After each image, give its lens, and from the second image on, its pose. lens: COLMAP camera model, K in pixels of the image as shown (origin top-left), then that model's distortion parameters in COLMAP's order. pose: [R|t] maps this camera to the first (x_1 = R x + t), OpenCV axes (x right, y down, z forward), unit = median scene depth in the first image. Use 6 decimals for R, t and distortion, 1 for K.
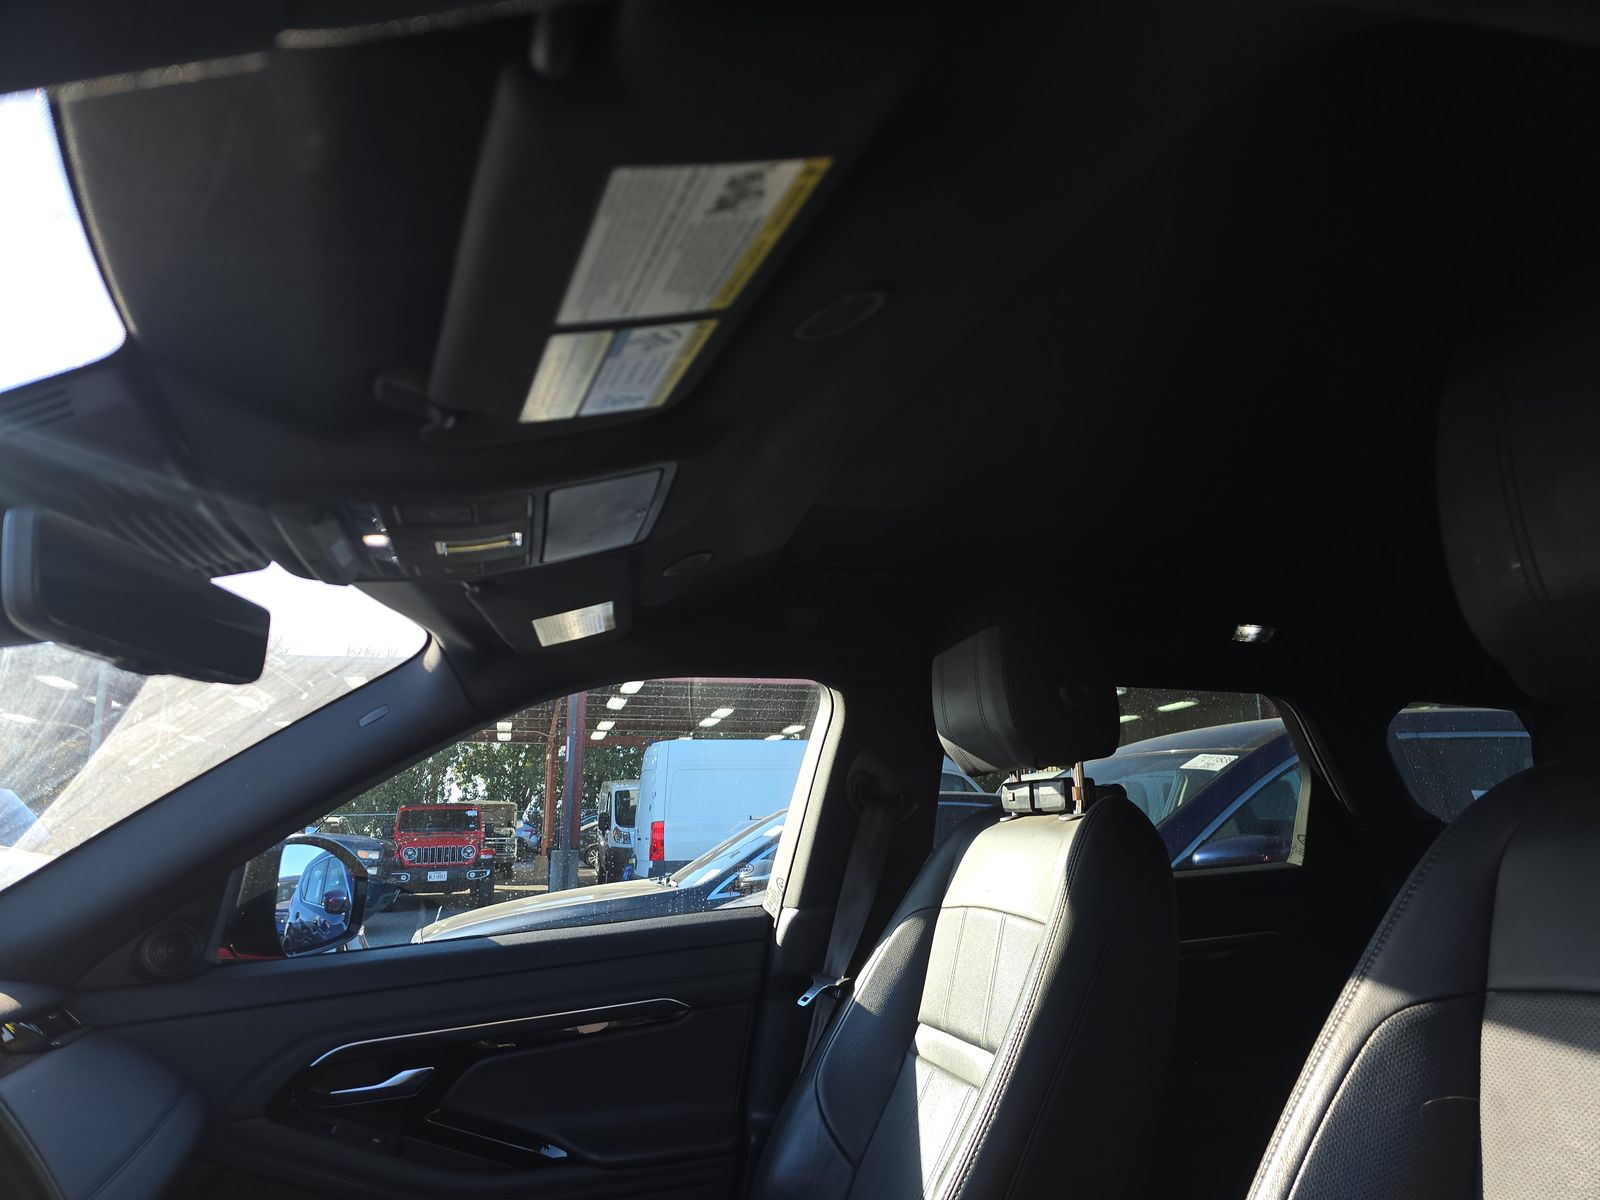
lens RADIAL K [[1107.7, 0, 799.3], [0, 1107.7, 606.3], [0, 0, 1]] dist [0.030072, -0.006413]
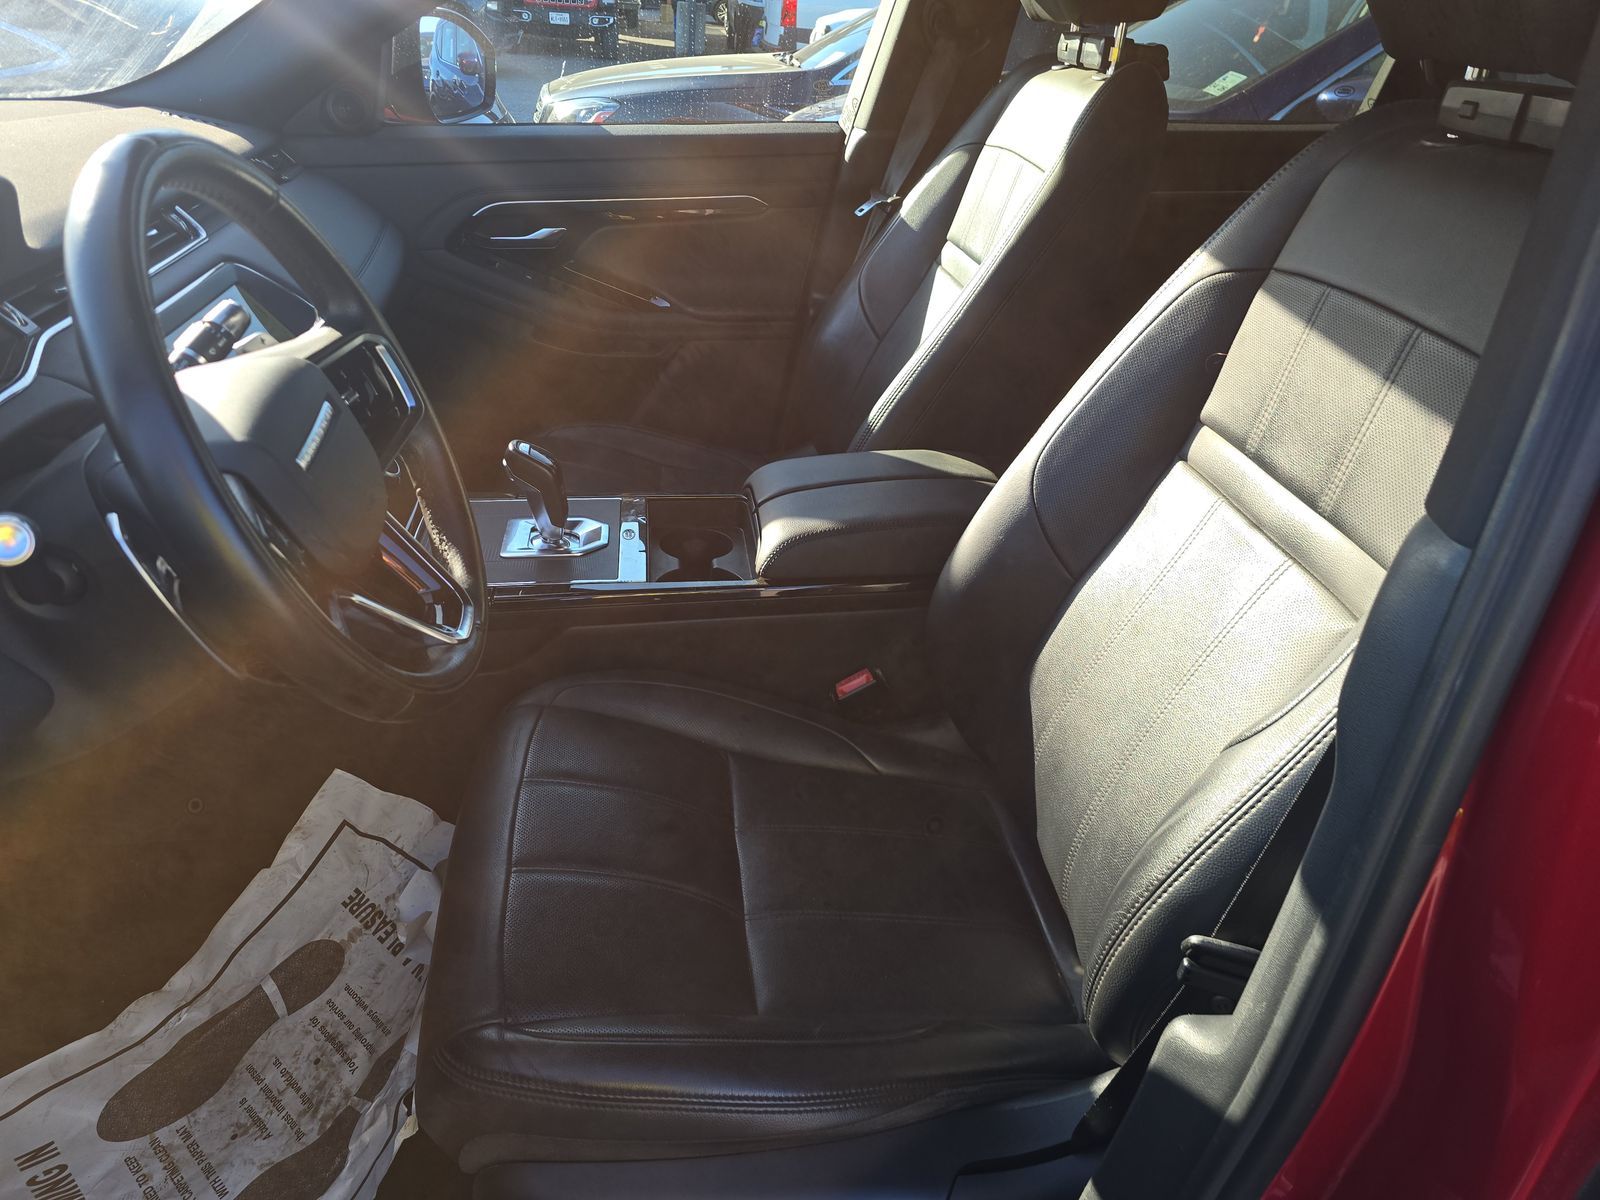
lens RADIAL K [[1107.7, 0, 799.3], [0, 1107.7, 606.3], [0, 0, 1]] dist [0.030072, -0.006413]
pose [[0.988629, 0.136527, -0.063040, 0.070415], [-0.063569, 0.759335, 0.647587, -0.093815], [0.136282, -0.636216, 0.759379, -0.192309]]
